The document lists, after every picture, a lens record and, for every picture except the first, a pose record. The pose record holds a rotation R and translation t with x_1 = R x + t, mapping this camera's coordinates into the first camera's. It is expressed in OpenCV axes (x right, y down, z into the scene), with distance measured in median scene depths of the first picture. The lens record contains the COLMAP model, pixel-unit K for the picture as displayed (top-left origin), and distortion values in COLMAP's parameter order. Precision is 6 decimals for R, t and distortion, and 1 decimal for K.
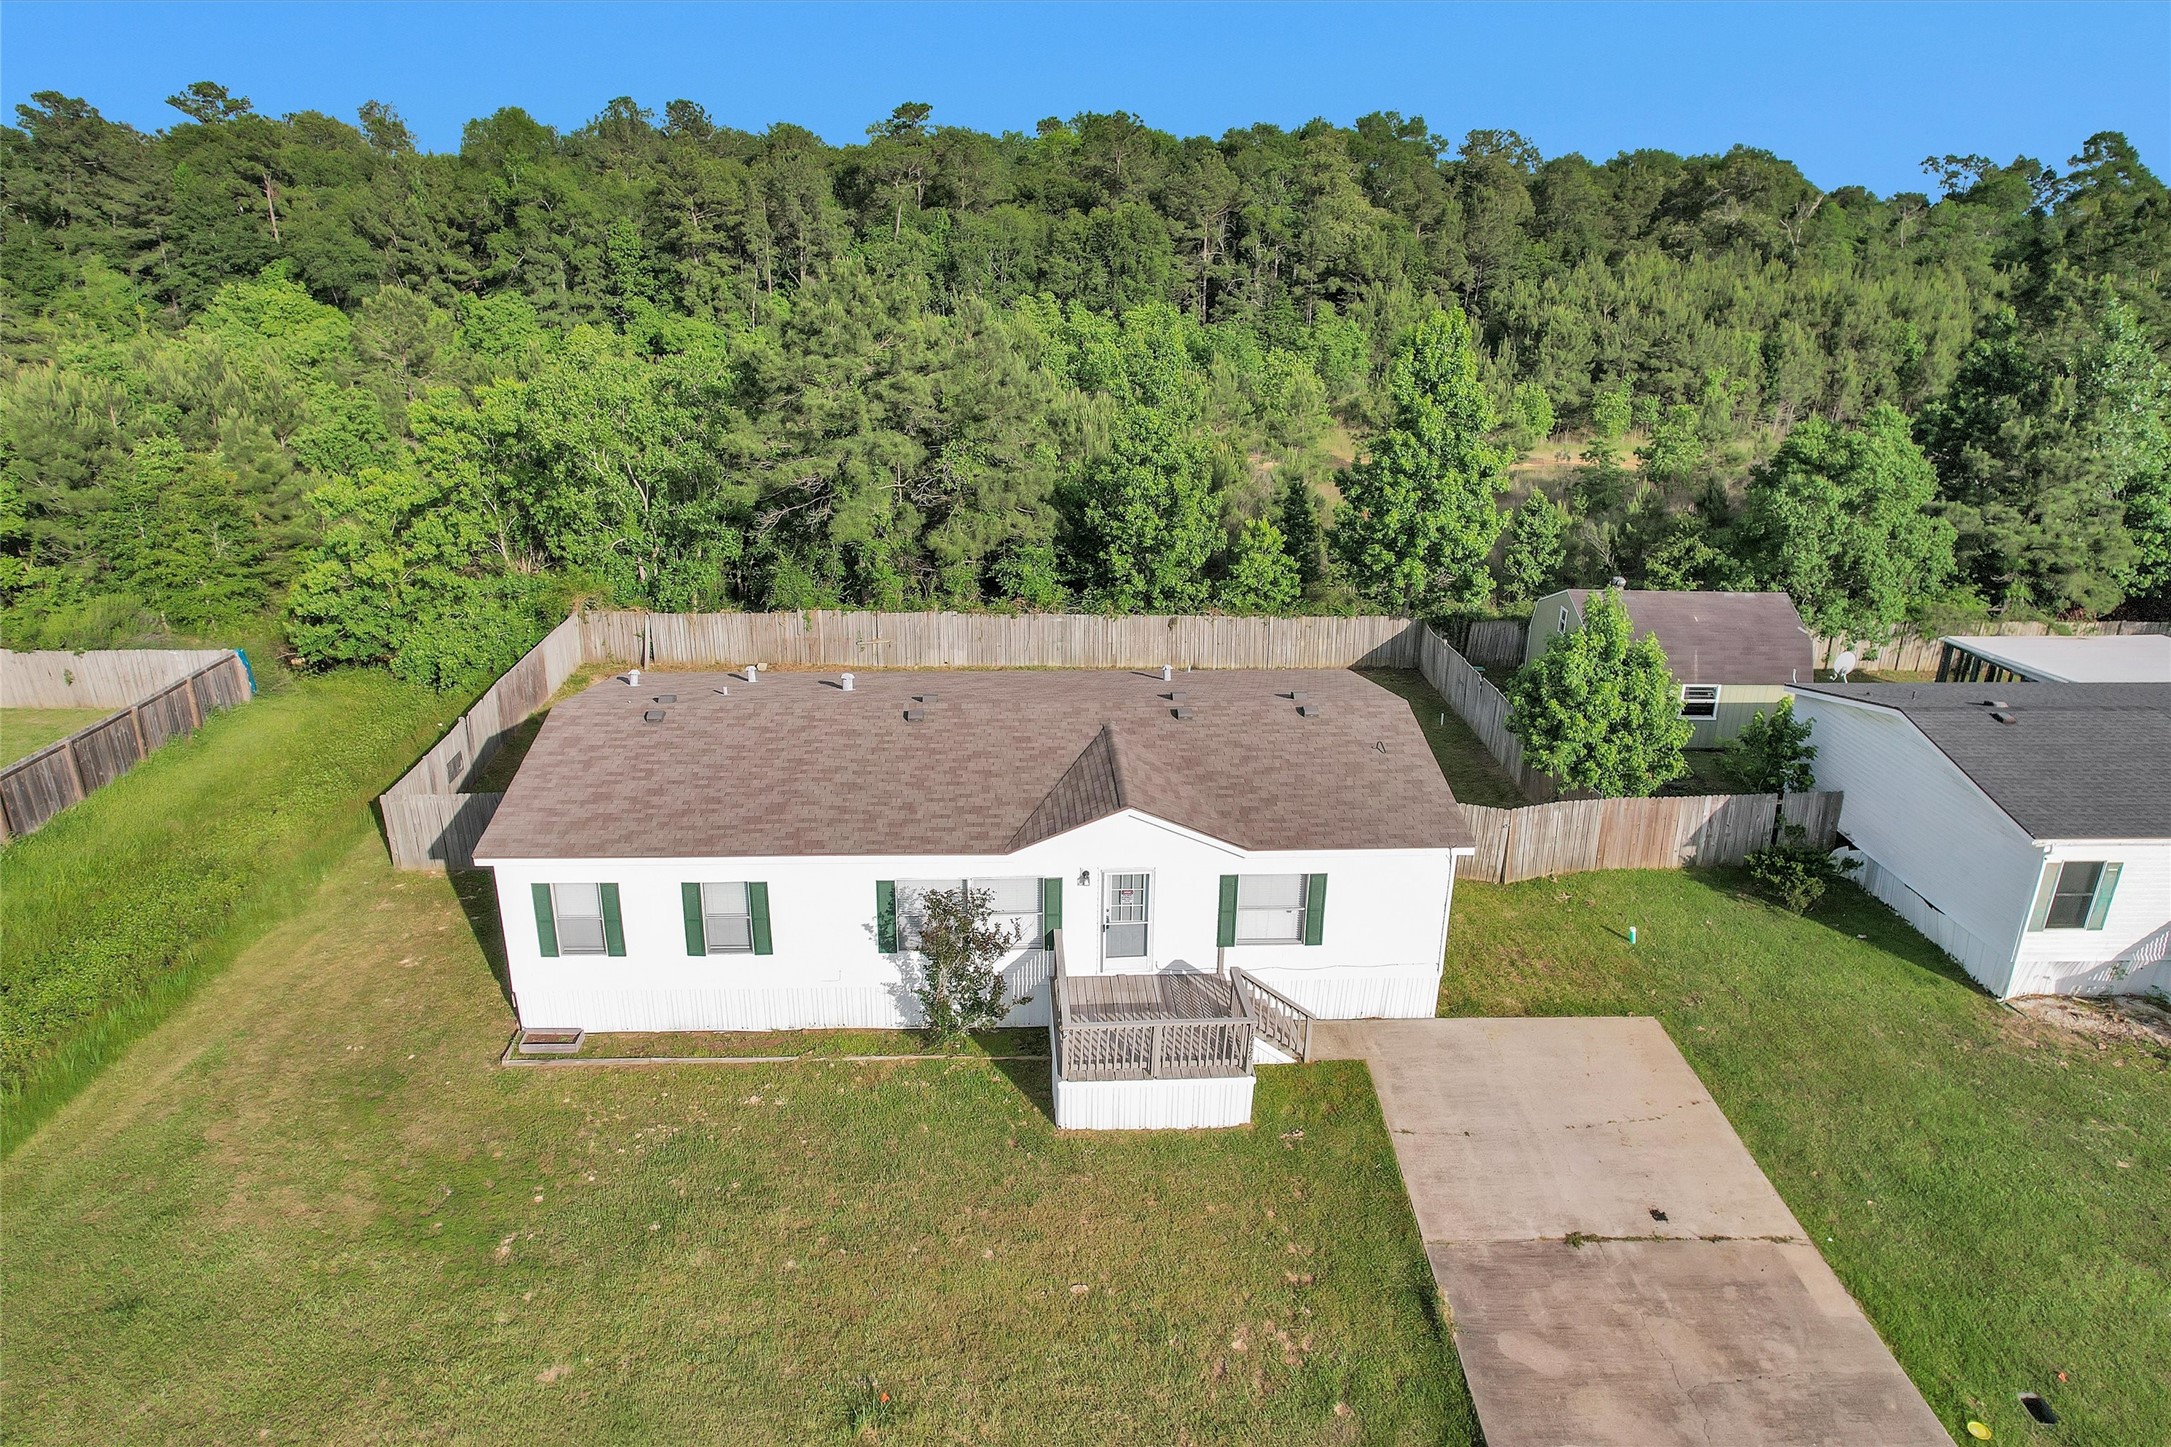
lens RADIAL K [[1318.4, 0, 1115.7], [0, 1318.4, 720.2], [0, 0, 1]] dist [-0.074870, 0.058143]
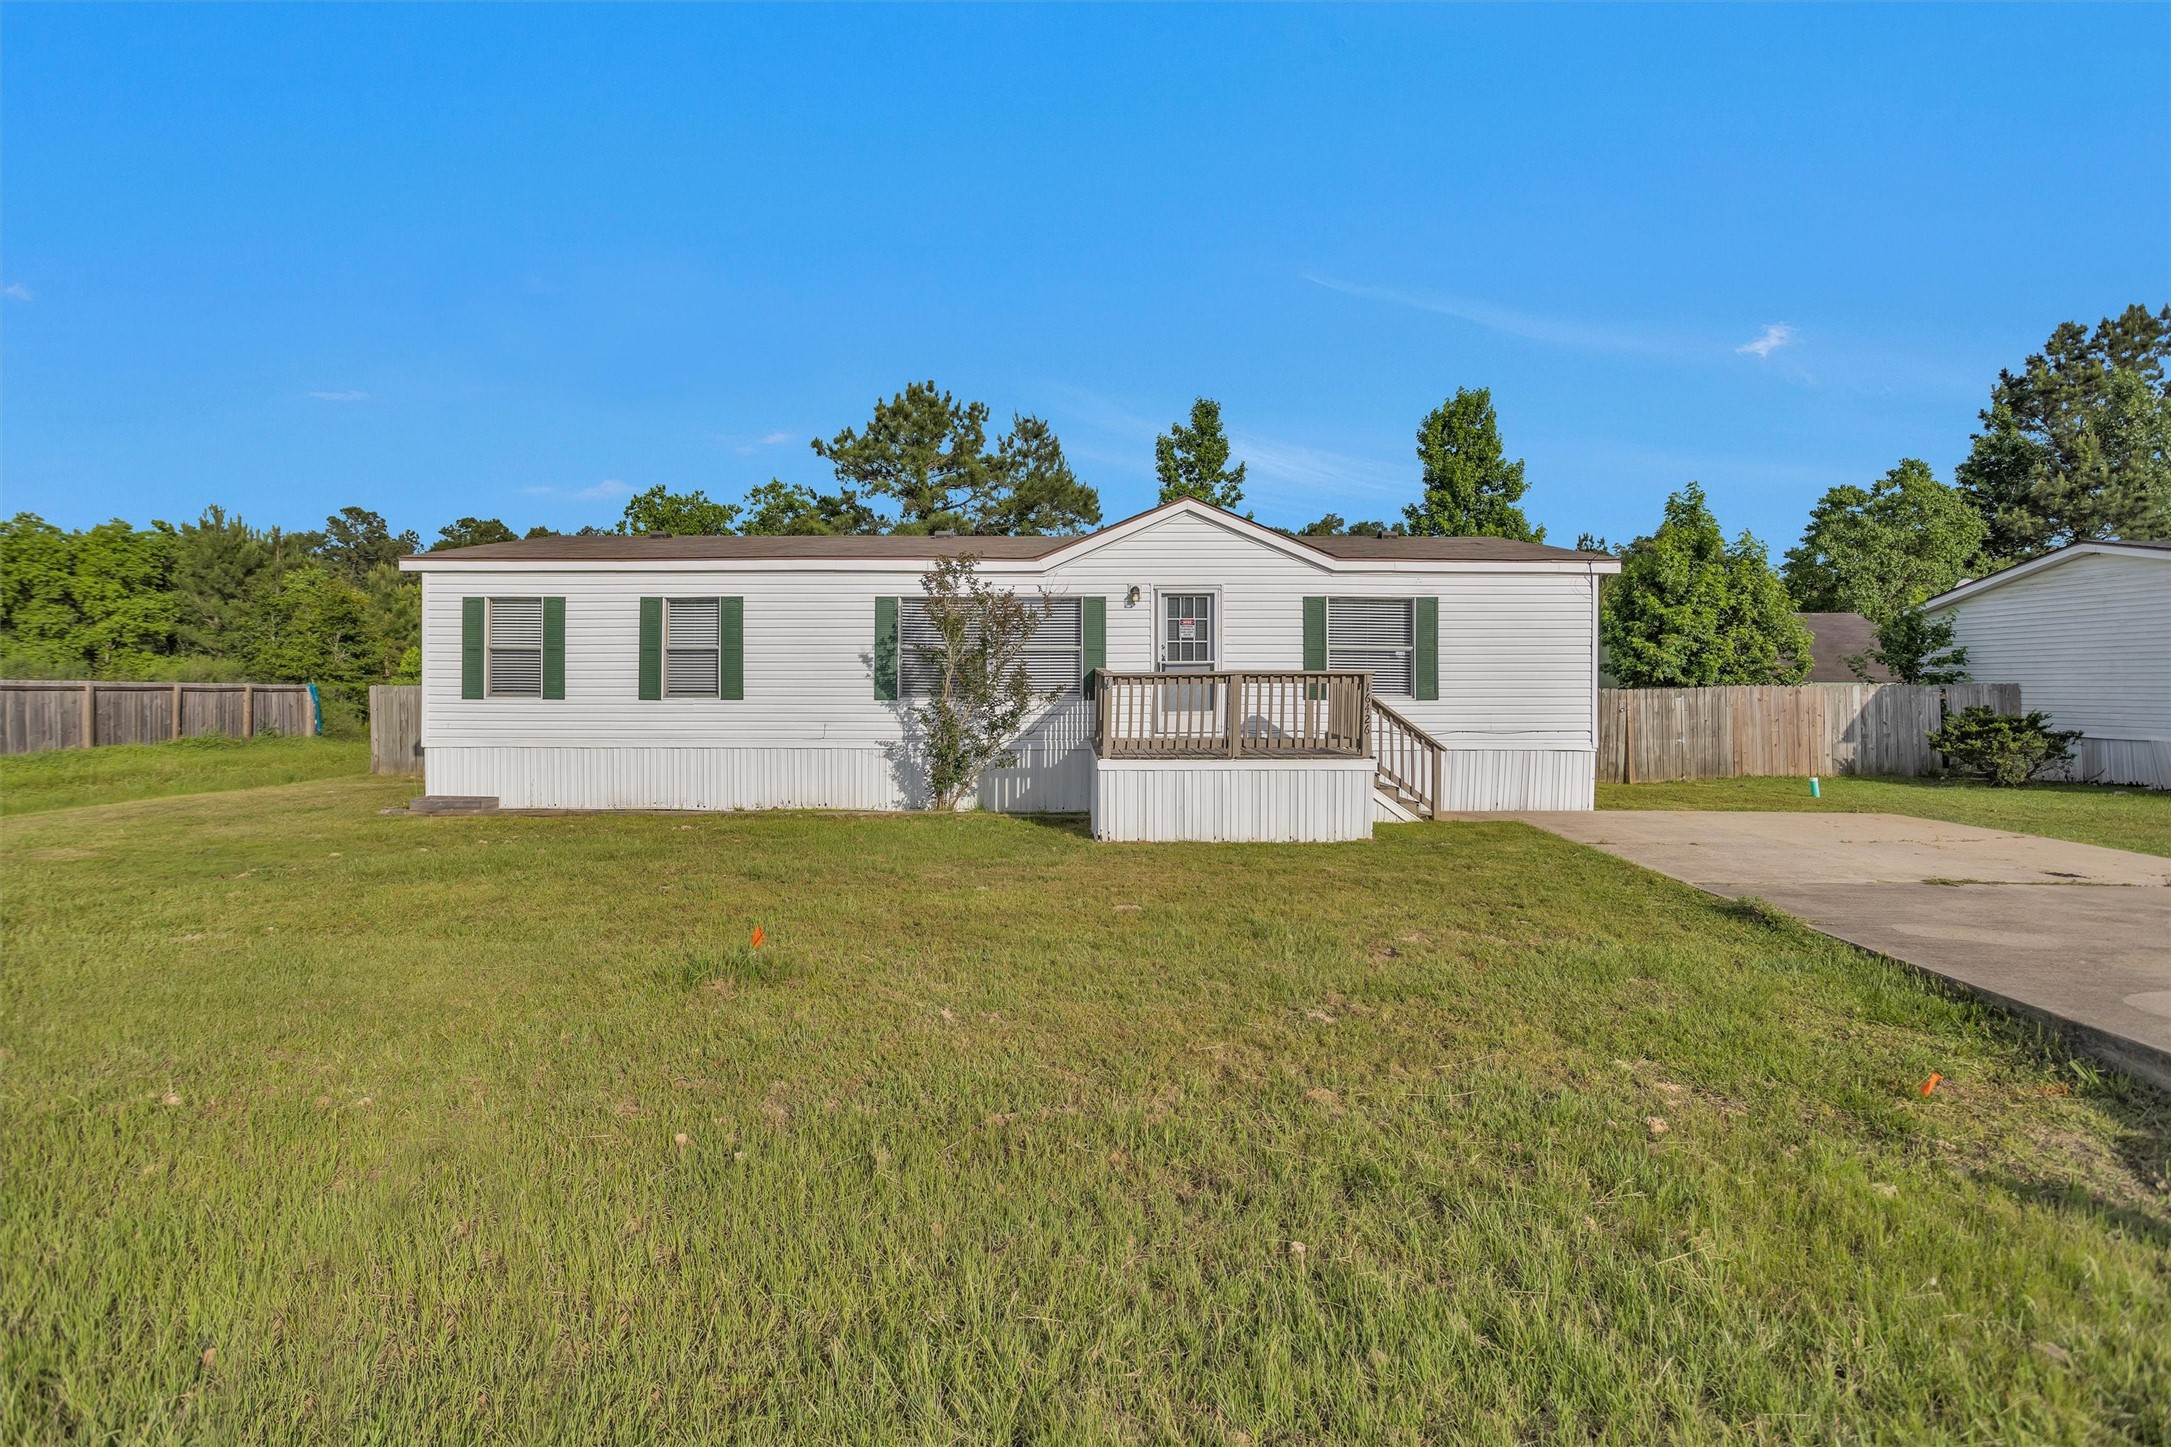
lens RADIAL K [[1102.5, 0, 1089.7], [0, 1102.5, 695.5], [0, 0, 1]] dist [-0.051502, 0.032571]
pose [[0.997817, -0.020443, -0.062804, -0.008665], [-0.001537, 0.943450, -0.331511, 0.389563], [0.066029, 0.330884, 0.941359, 0.373306]]
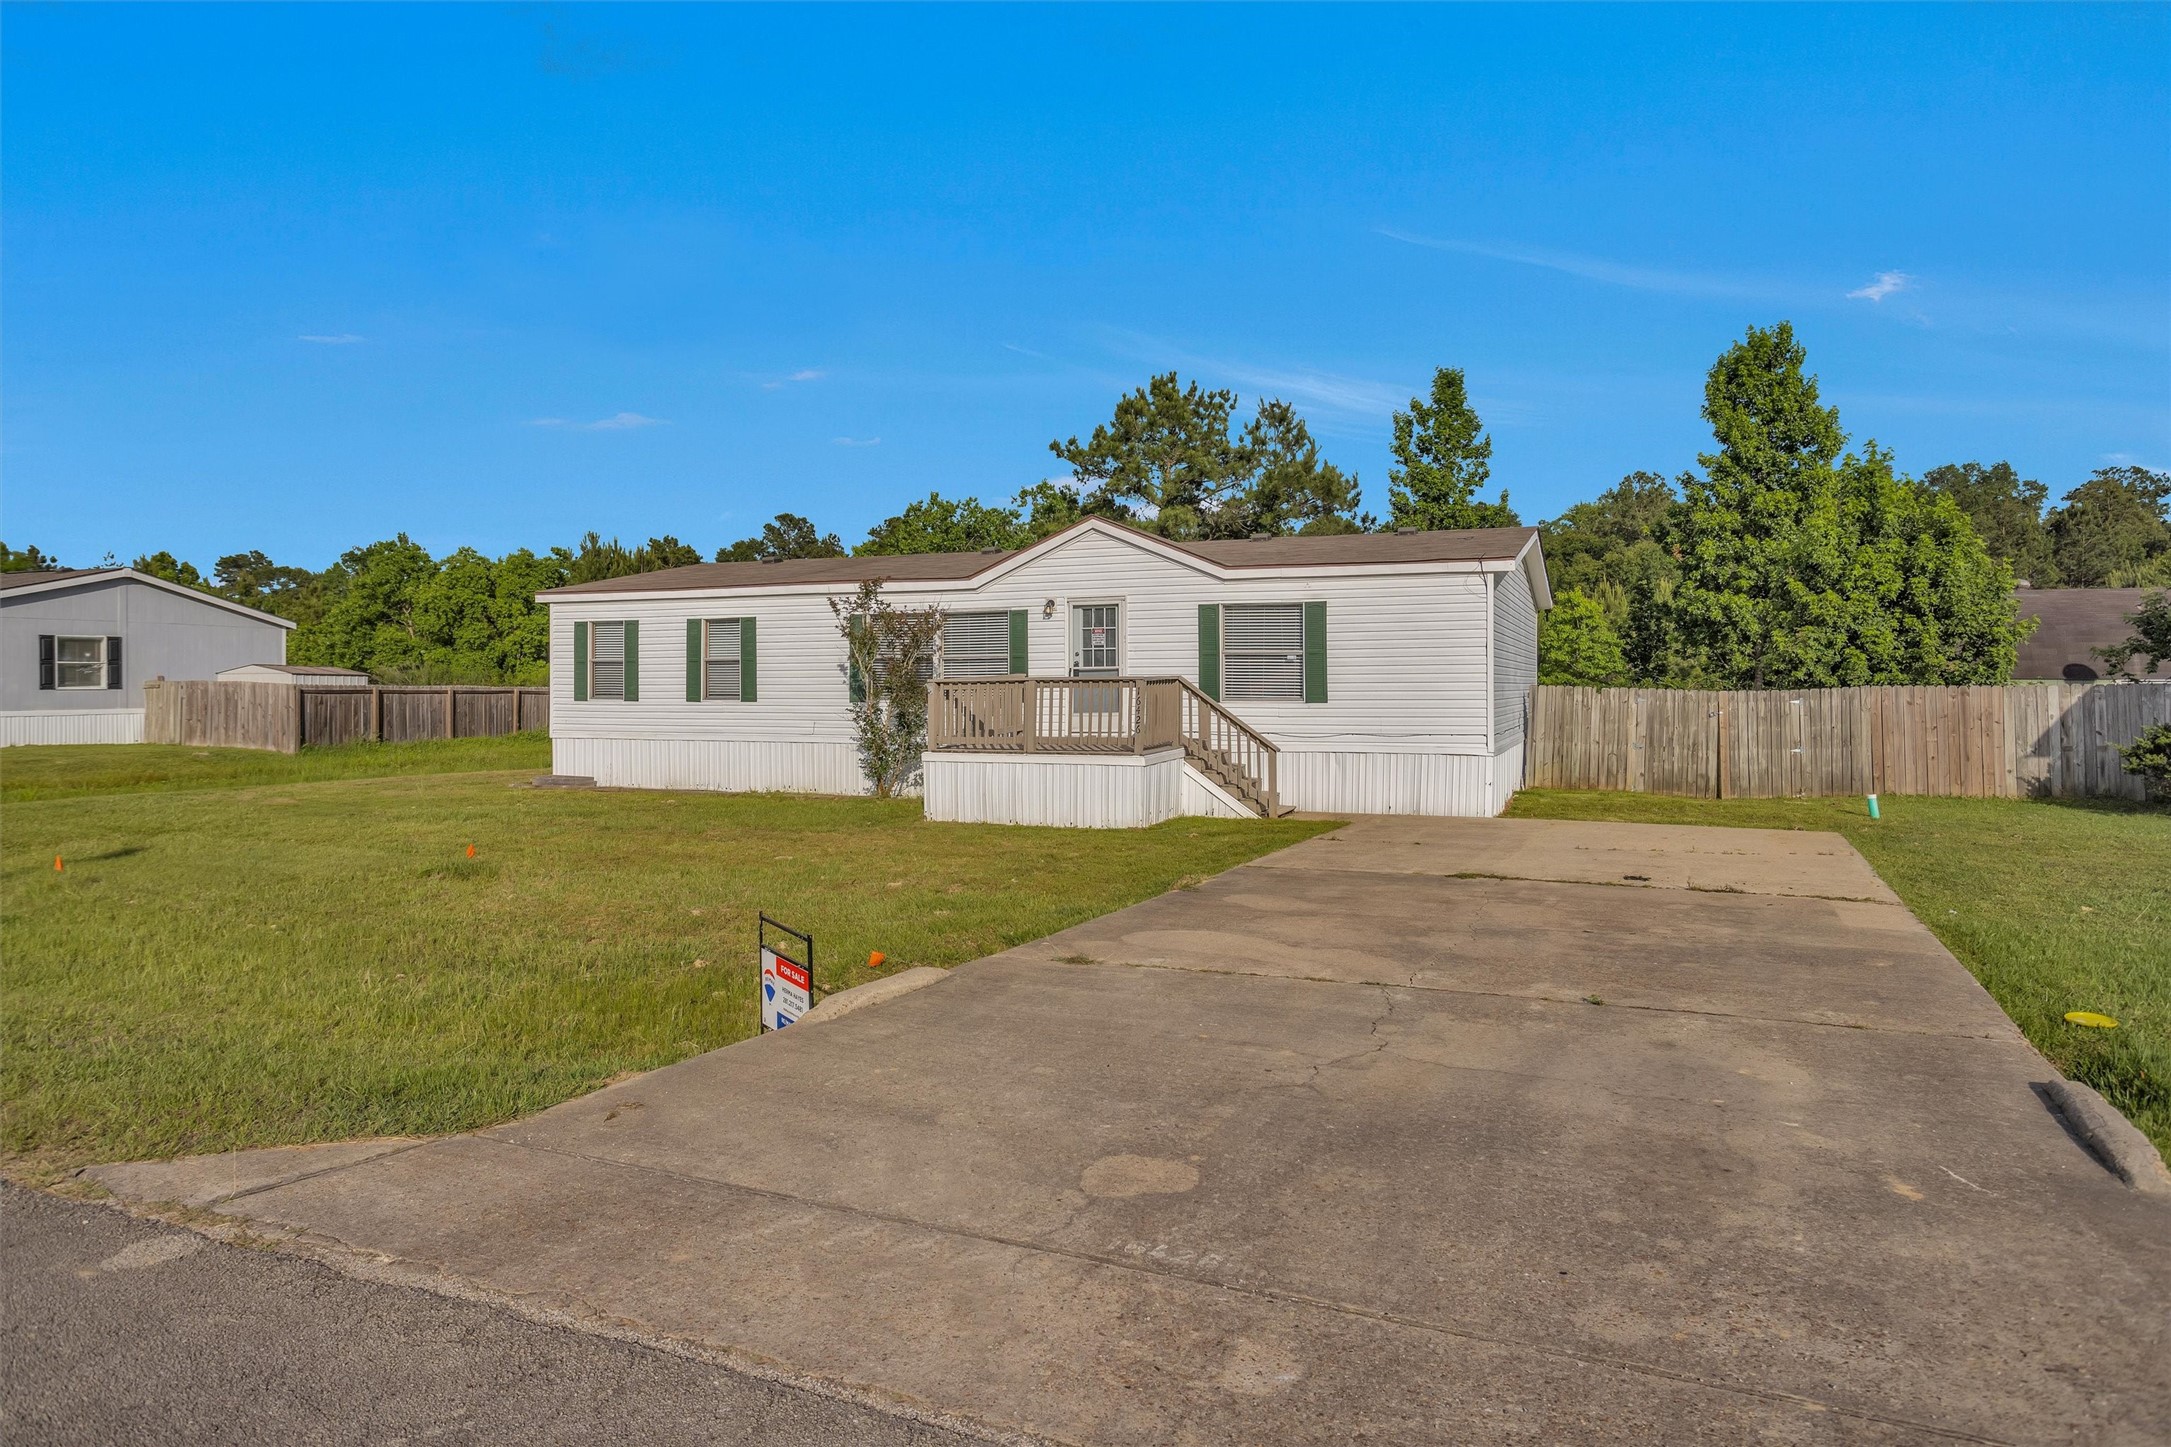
lens RADIAL K [[1279.3, 0, 1116.0], [0, 1279.3, 695.0], [0, 0, 1]] dist [-0.030210, 0.028413]
pose [[0.906082, -0.020979, -0.422581, 0.371753], [-0.122234, 0.943203, -0.308914, 0.425067], [0.405060, 0.331555, 0.852055, 0.291367]]
